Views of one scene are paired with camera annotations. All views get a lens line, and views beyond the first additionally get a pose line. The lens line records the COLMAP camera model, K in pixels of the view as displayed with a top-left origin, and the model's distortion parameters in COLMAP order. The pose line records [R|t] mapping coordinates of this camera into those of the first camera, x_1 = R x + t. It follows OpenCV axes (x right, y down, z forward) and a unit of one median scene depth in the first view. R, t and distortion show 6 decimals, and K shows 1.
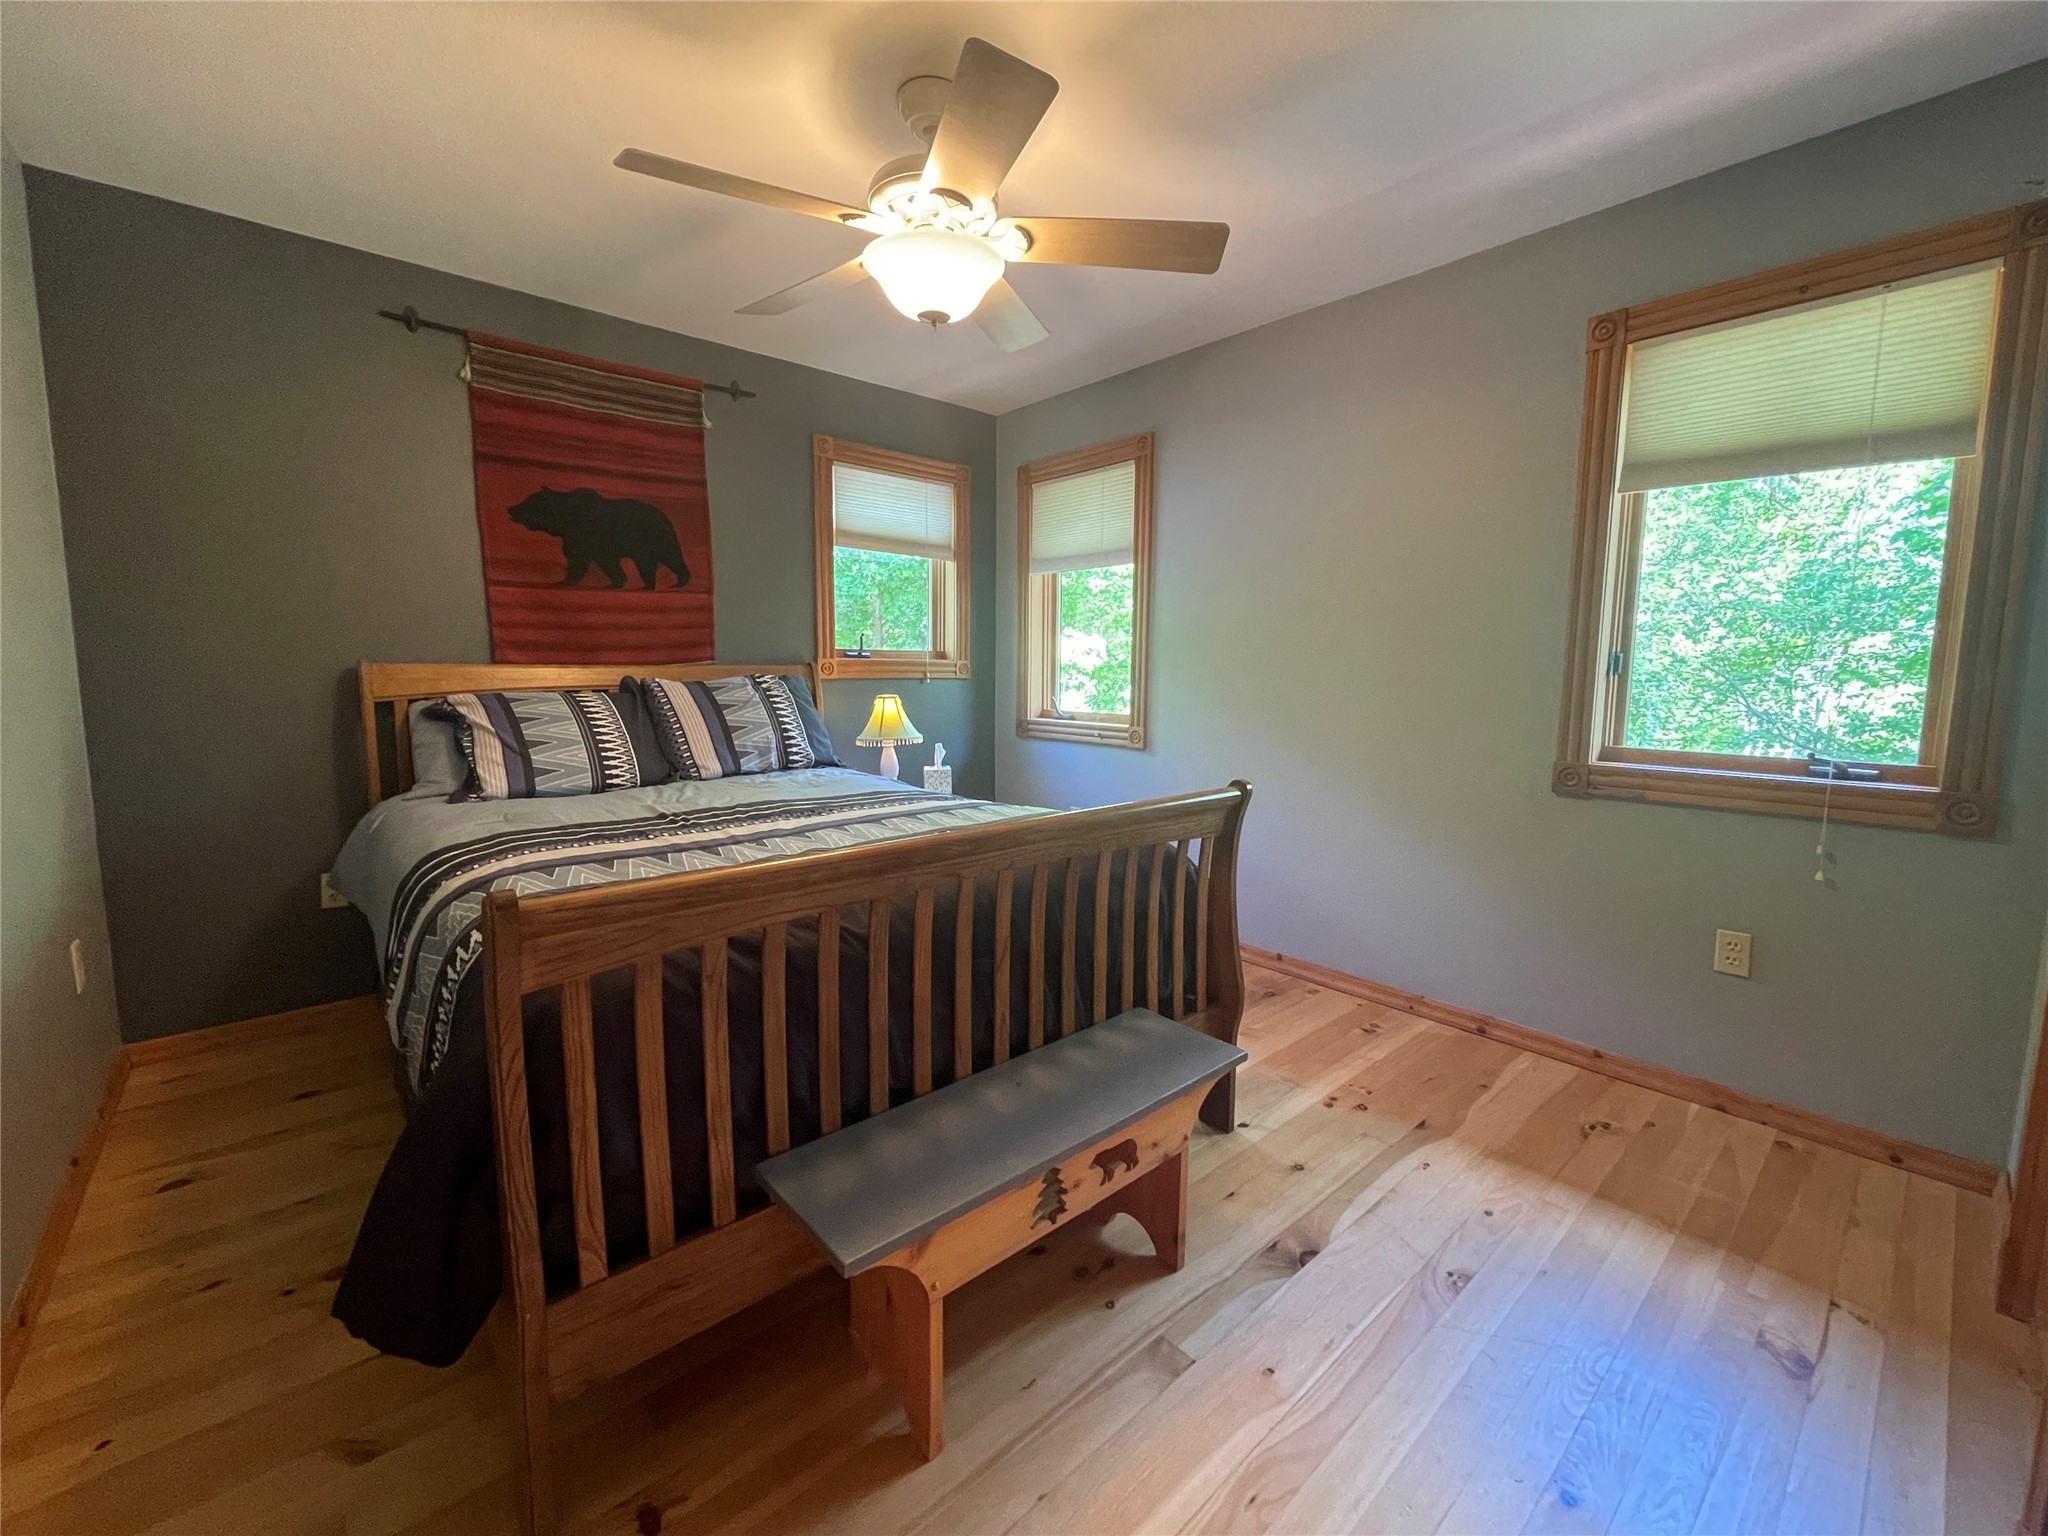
lens RADIAL K [[828.3, 0, 1024.4], [0, 828.3, 762.8], [0, 0, 1]] dist [-0.003287, 0.000923]
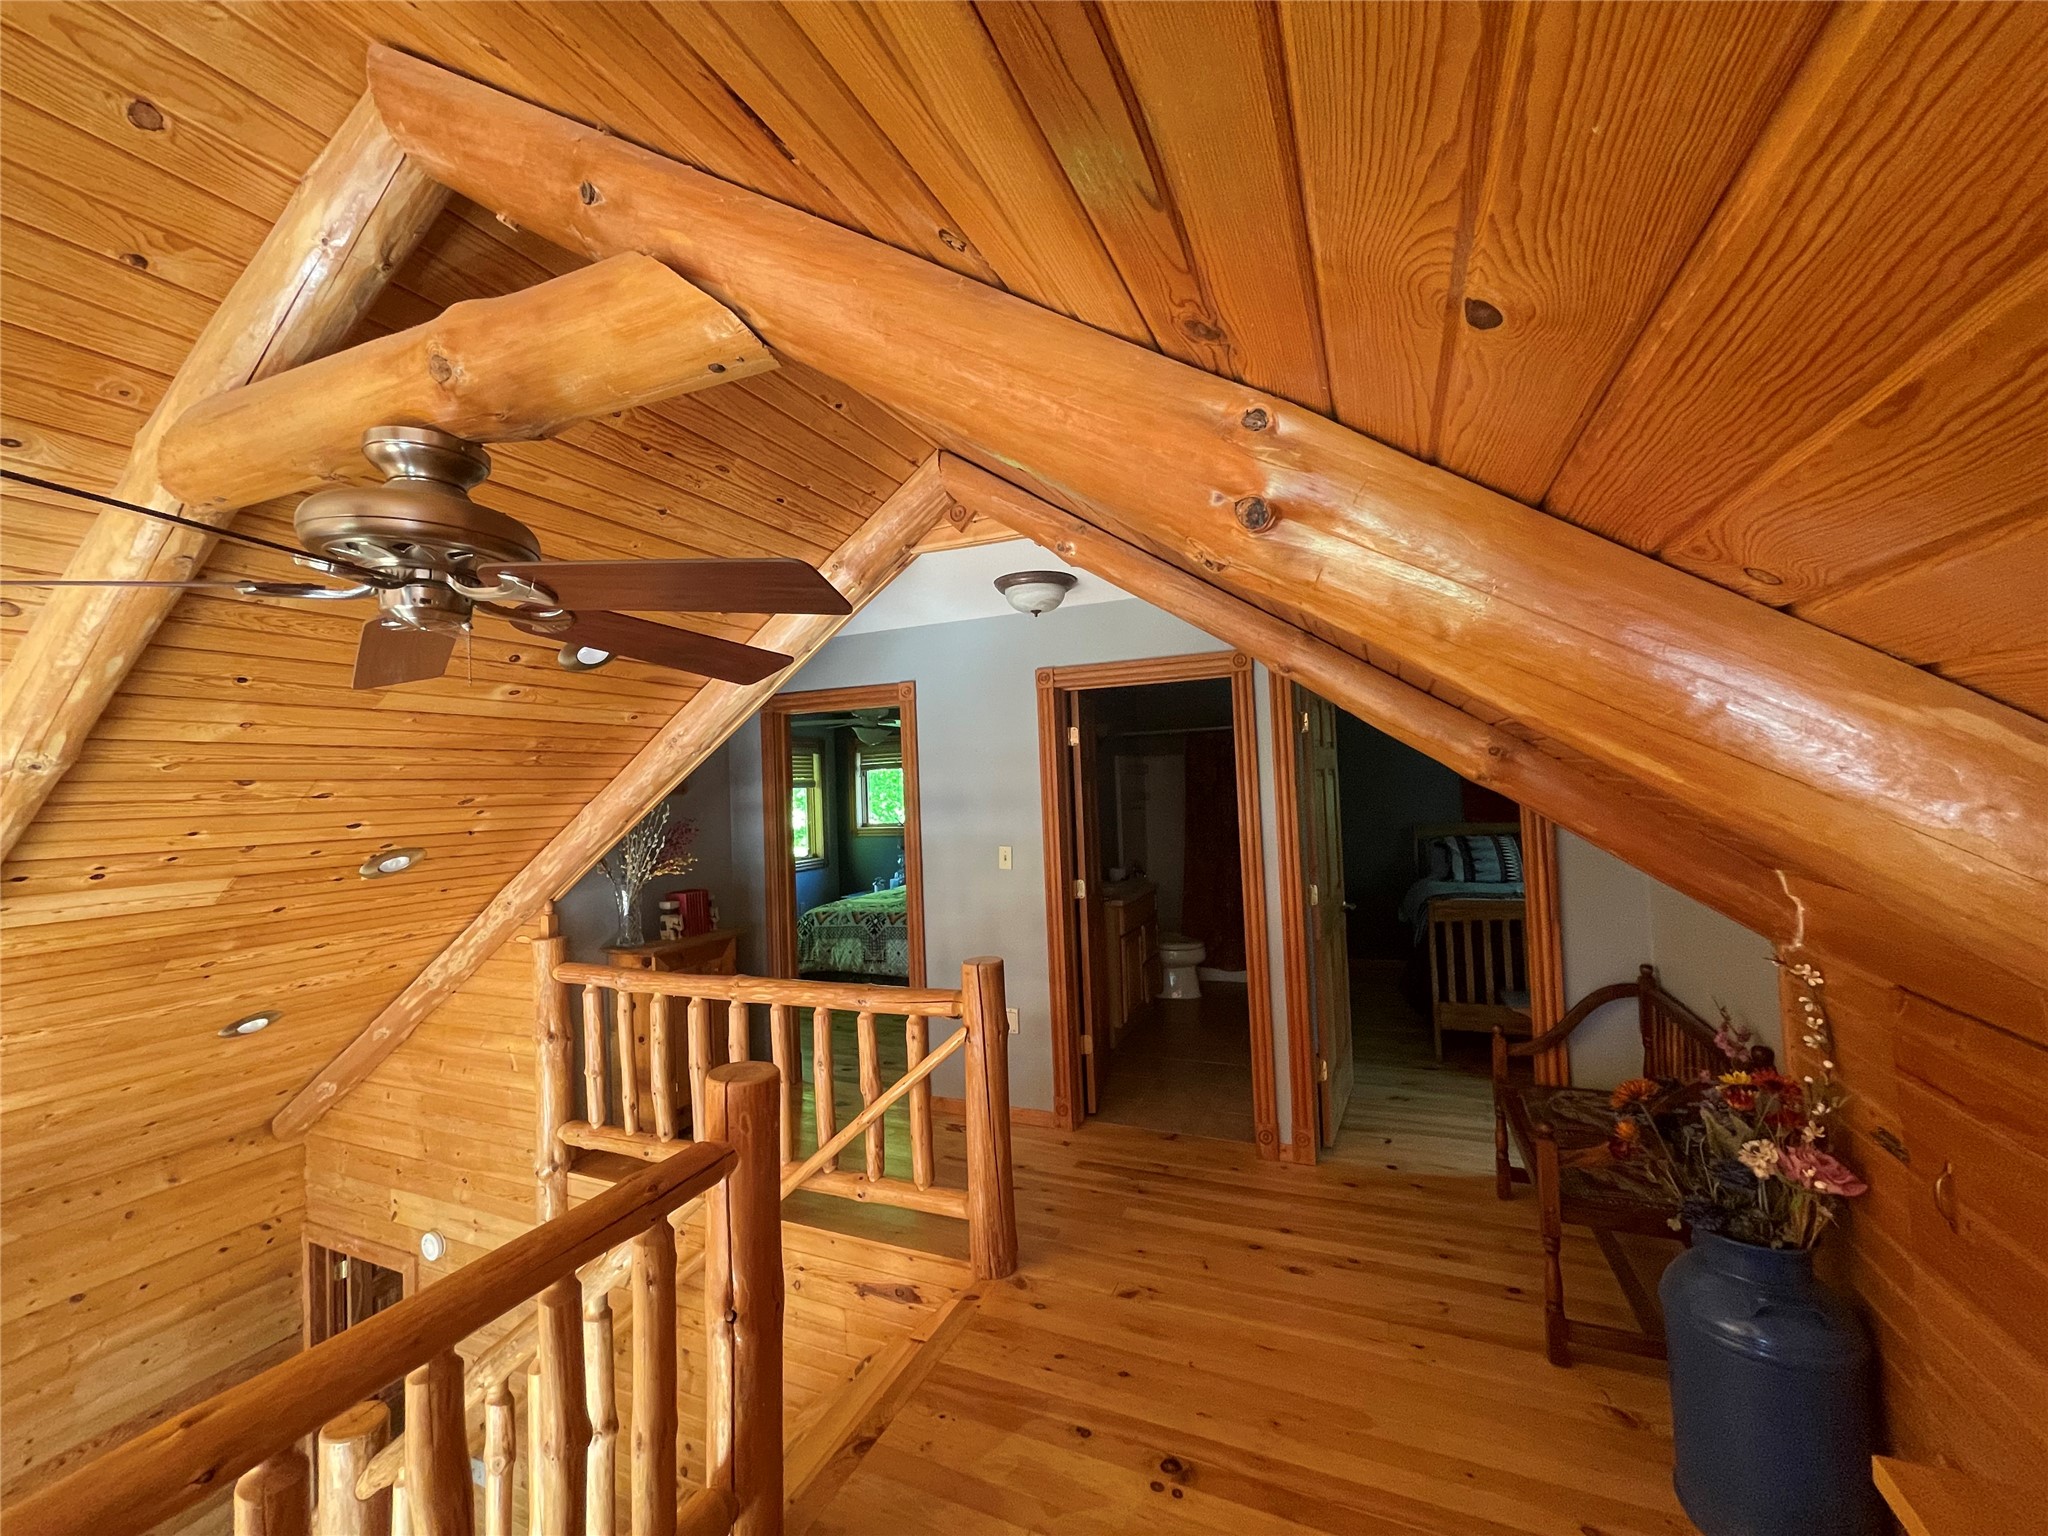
lens RADIAL K [[828.3, 0, 1032.9], [0, 828.3, 761.8], [0, 0, 1]] dist [-0.003287, 0.000923]
pose [[0.430446, -0.047225, -0.901380, 1.051034], [-0.063092, 0.994614, -0.082238, -0.028327], [0.900408, 0.092269, 0.425148, -1.218938]]
